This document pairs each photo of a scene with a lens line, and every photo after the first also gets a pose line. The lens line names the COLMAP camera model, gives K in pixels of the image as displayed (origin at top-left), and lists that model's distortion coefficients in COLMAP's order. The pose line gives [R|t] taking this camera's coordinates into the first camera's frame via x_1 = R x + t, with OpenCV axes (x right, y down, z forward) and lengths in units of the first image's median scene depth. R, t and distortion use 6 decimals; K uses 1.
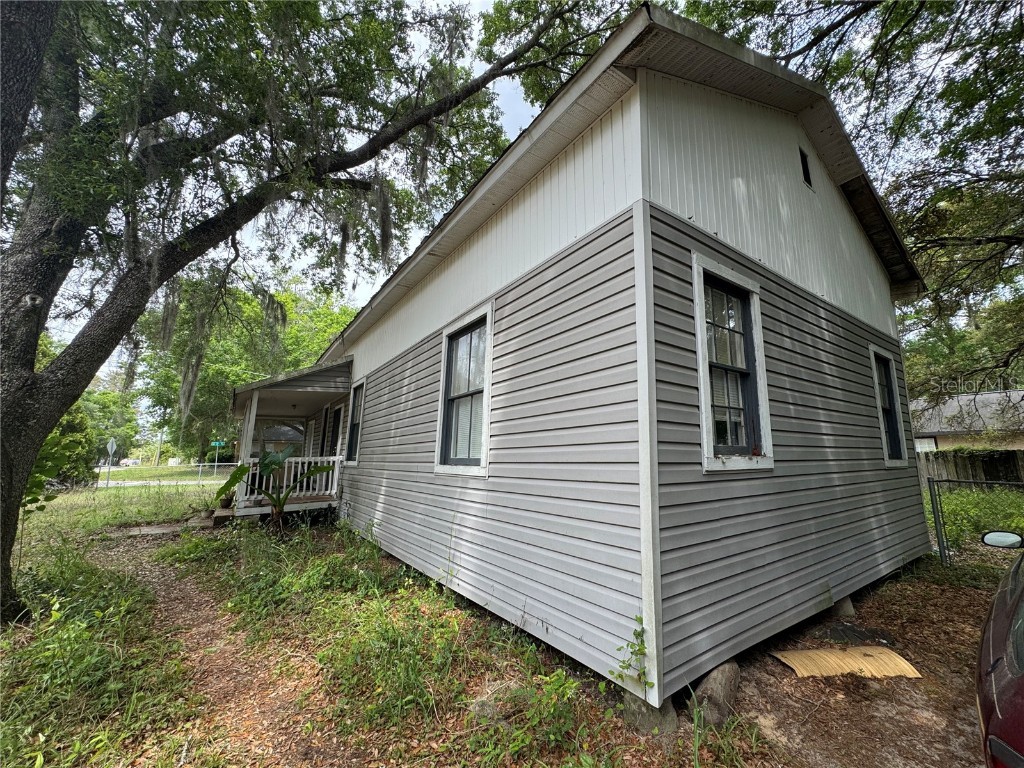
lens RADIAL K [[407.3, 0, 512.1], [0, 407.3, 380.5], [0, 0, 1]] dist [0.006982, 0.000027]
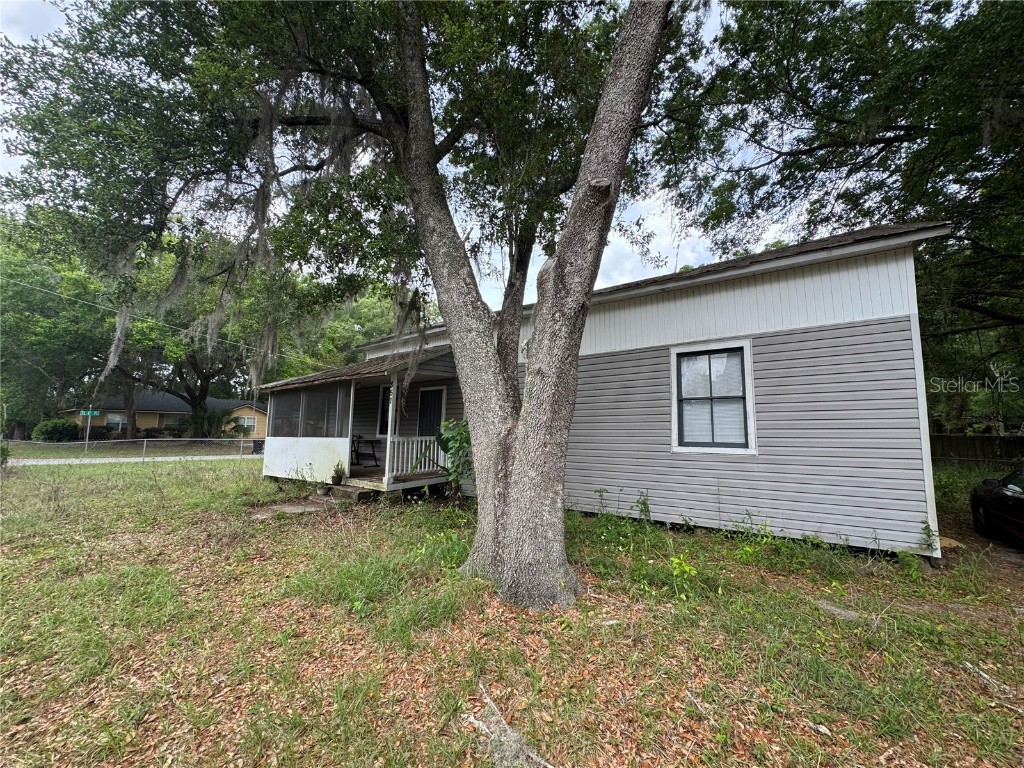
lens RADIAL K [[407.3, 0, 512.1], [0, 407.3, 380.5], [0, 0, 1]] dist [0.006982, 0.000027]
pose [[0.946868, 0.043966, 0.318604, -1.277170], [-0.063596, 0.996648, 0.051470, -0.060790], [-0.315273, -0.068997, 0.946489, -0.151564]]
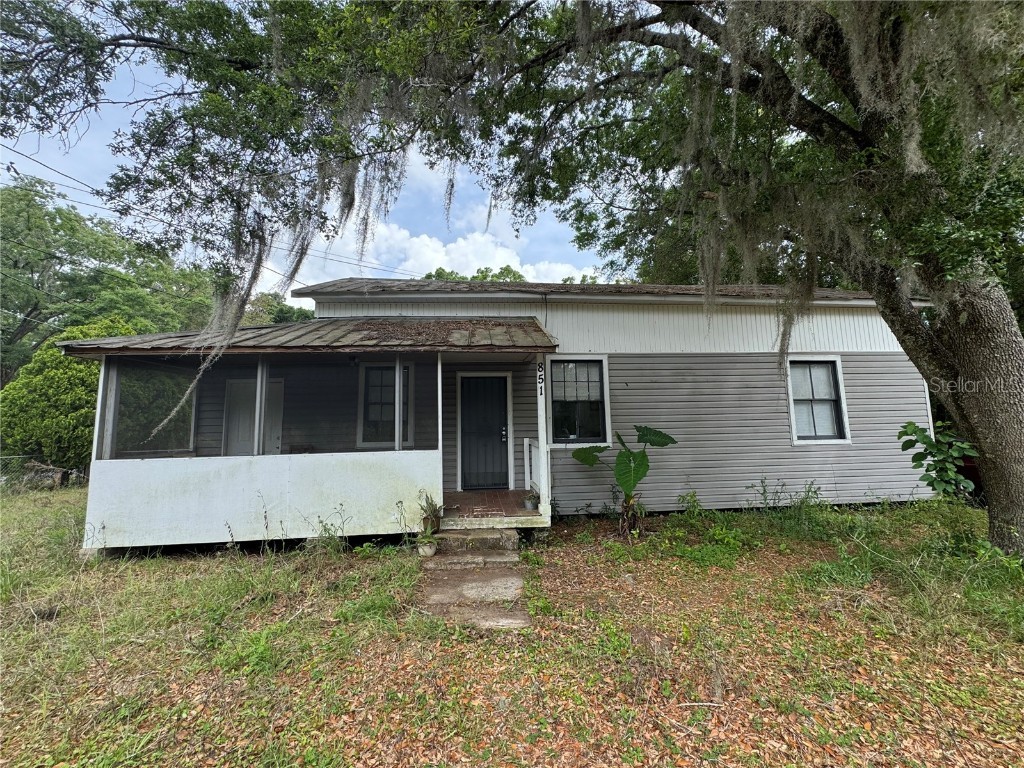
lens RADIAL K [[407.3, 0, 512.1], [0, 407.3, 380.5], [0, 0, 1]] dist [0.006982, 0.000027]
pose [[0.474356, 0.103584, 0.874218, -2.361888], [-0.141156, 0.989154, -0.040611, 0.213164], [-0.868943, -0.104137, 0.483833, 1.321119]]
